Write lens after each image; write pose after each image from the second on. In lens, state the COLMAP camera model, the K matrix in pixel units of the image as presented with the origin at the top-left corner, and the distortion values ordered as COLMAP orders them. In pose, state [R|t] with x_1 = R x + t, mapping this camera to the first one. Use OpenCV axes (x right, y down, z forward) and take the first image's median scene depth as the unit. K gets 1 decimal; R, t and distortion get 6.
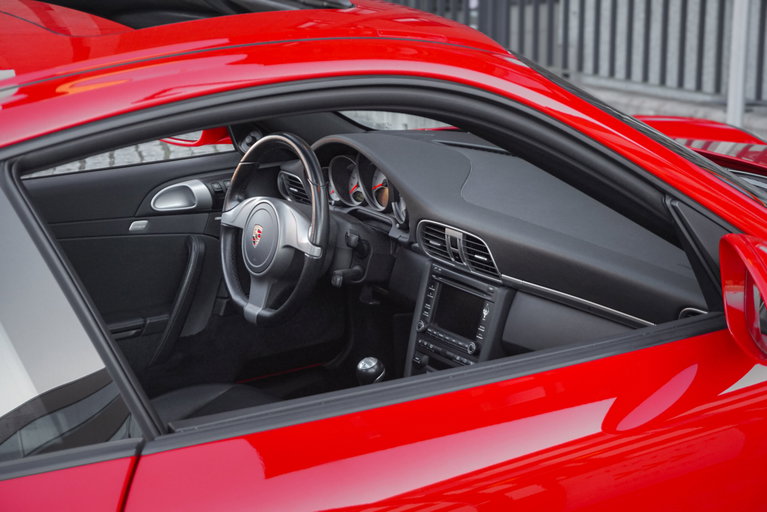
lens RADIAL K [[1557.3, 0, 383.5], [0, 1557.3, 256.0], [0, 0, 1]] dist [0.008662, 0.004049]
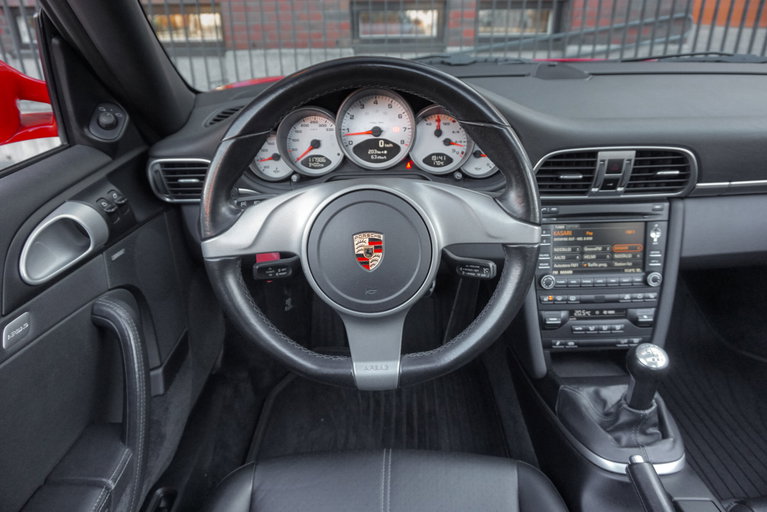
lens RADIAL K [[520.4, 0, 383.5], [0, 520.4, 256.0], [0, 0, 1]] dist [-0.030514, 0.019405]
pose [[0.541637, -0.355480, 0.761750, -0.232235], [0.228257, 0.934333, 0.273717, -0.064212], [-0.809029, 0.025620, 0.587210, 0.920158]]
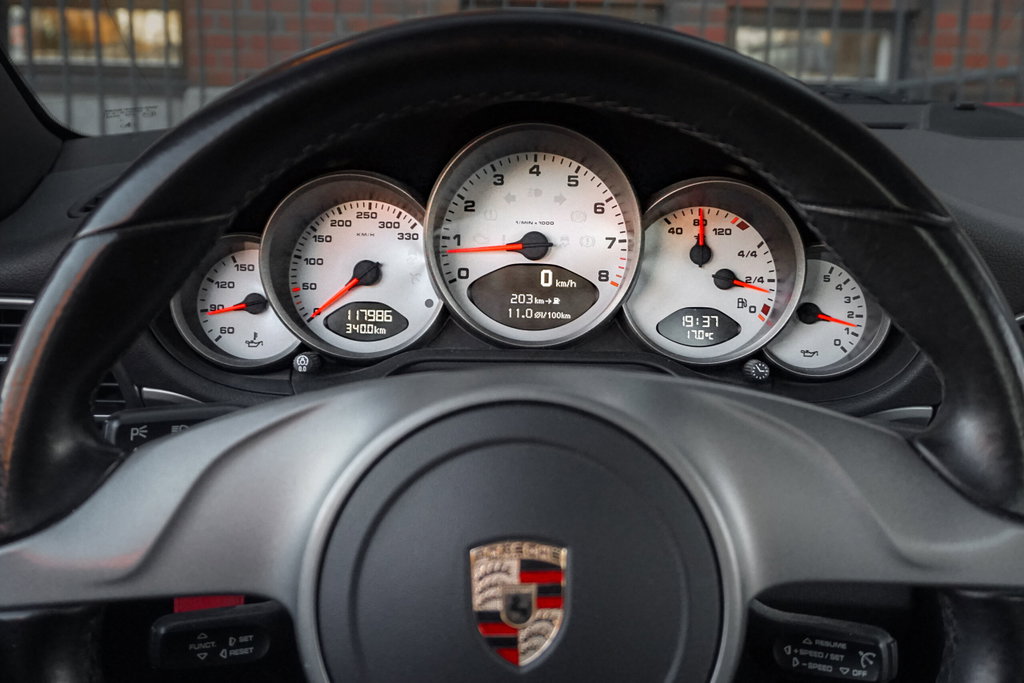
lens RADIAL K [[1146.5, 0, 555.8], [0, 1146.5, 289.0], [0, 0, 1]] dist [0.004836, 0.005194]
pose [[0.519543, -0.160928, 0.839153, -0.188810], [0.194873, 0.978537, 0.067007, -0.057154], [-0.831925, 0.128715, 0.539752, 0.959682]]
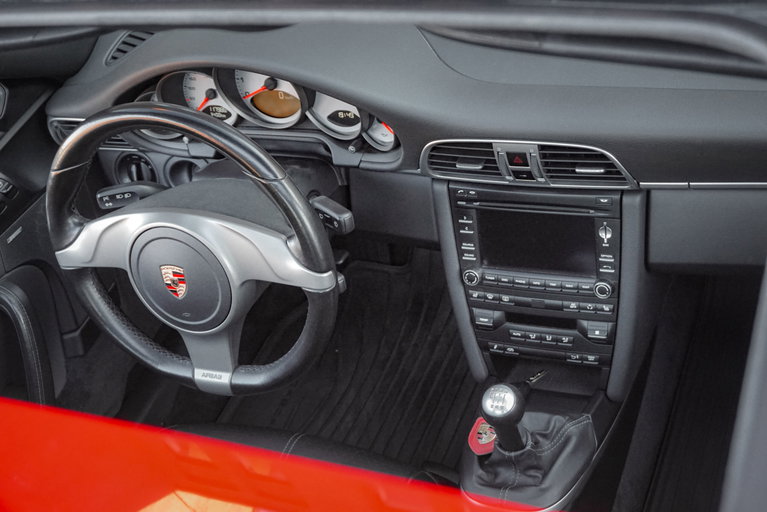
lens RADIAL K [[1126.5, 0, 381.9], [0, 1126.5, 271.1], [0, 0, 1]] dist [0.004020, -0.041581]
pose [[0.795199, -0.517058, 0.316716, -0.159466], [0.356658, 0.821280, 0.445302, -0.187008], [-0.490360, -0.241145, 0.837494, 0.625338]]
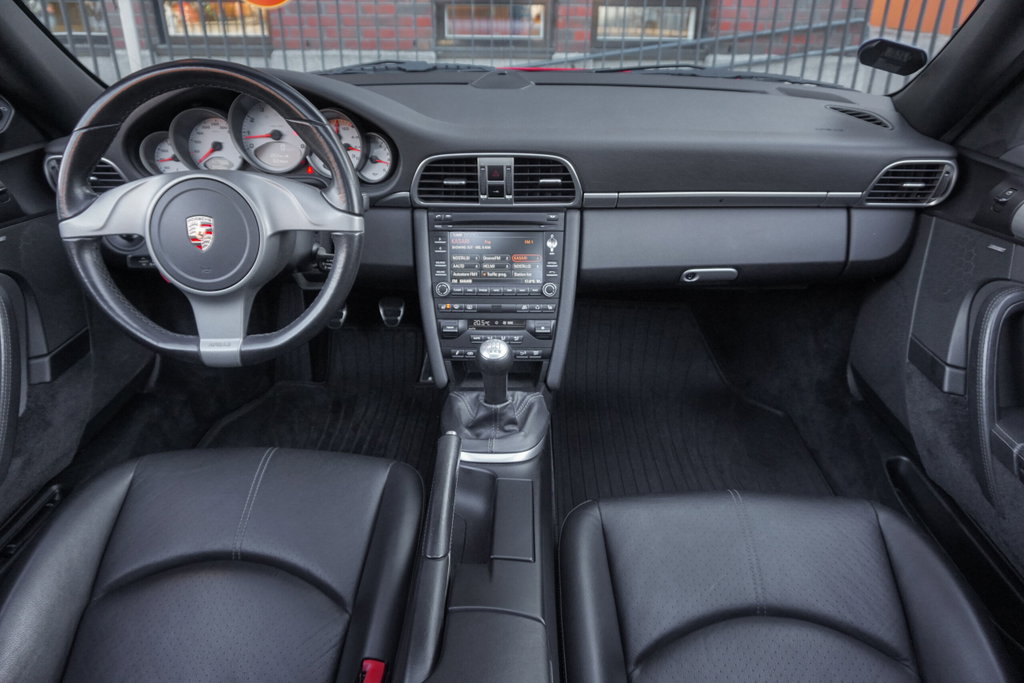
lens RADIAL K [[694.7, 0, 512.0], [0, 694.7, 341.5], [0, 0, 1]] dist [-0.030514, 0.019405]
pose [[0.553346, -0.350916, 0.755425, -0.248770], [0.201978, 0.936386, 0.287030, -0.028072], [-0.808092, -0.006248, 0.589023, 0.761762]]
